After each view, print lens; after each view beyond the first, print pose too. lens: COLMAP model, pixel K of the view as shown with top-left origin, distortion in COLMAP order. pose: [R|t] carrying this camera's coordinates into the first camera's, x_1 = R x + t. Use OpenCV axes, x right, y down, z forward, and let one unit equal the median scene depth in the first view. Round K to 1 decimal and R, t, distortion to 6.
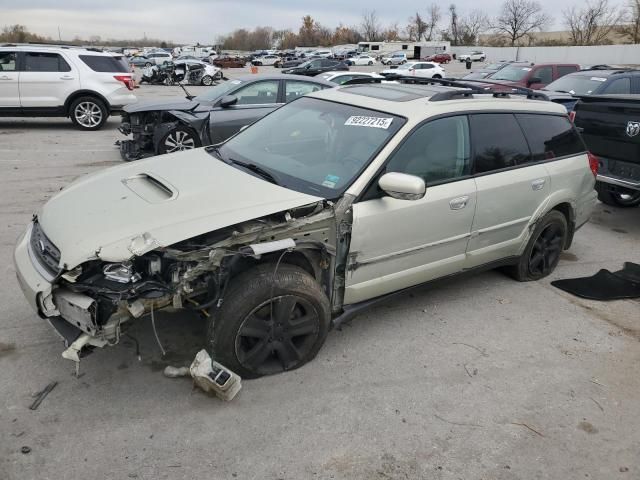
lens RADIAL K [[523.7, 0, 320.0], [0, 523.7, 240.0], [0, 0, 1]] dist [0.012137, -0.000211]
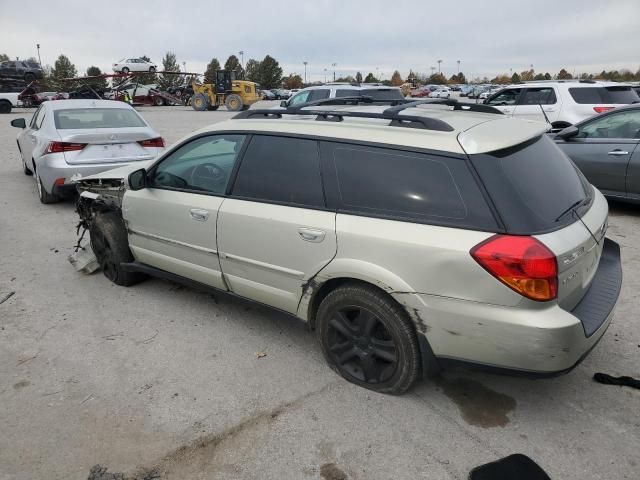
lens RADIAL K [[523.7, 0, 320.0], [0, 523.7, 240.0], [0, 0, 1]] dist [0.012137, -0.000211]
pose [[0.231105, 0.226983, -0.946081, 0.464547], [-0.290523, 0.944140, 0.155550, -0.089765], [0.928540, 0.238910, 0.284139, 0.327948]]
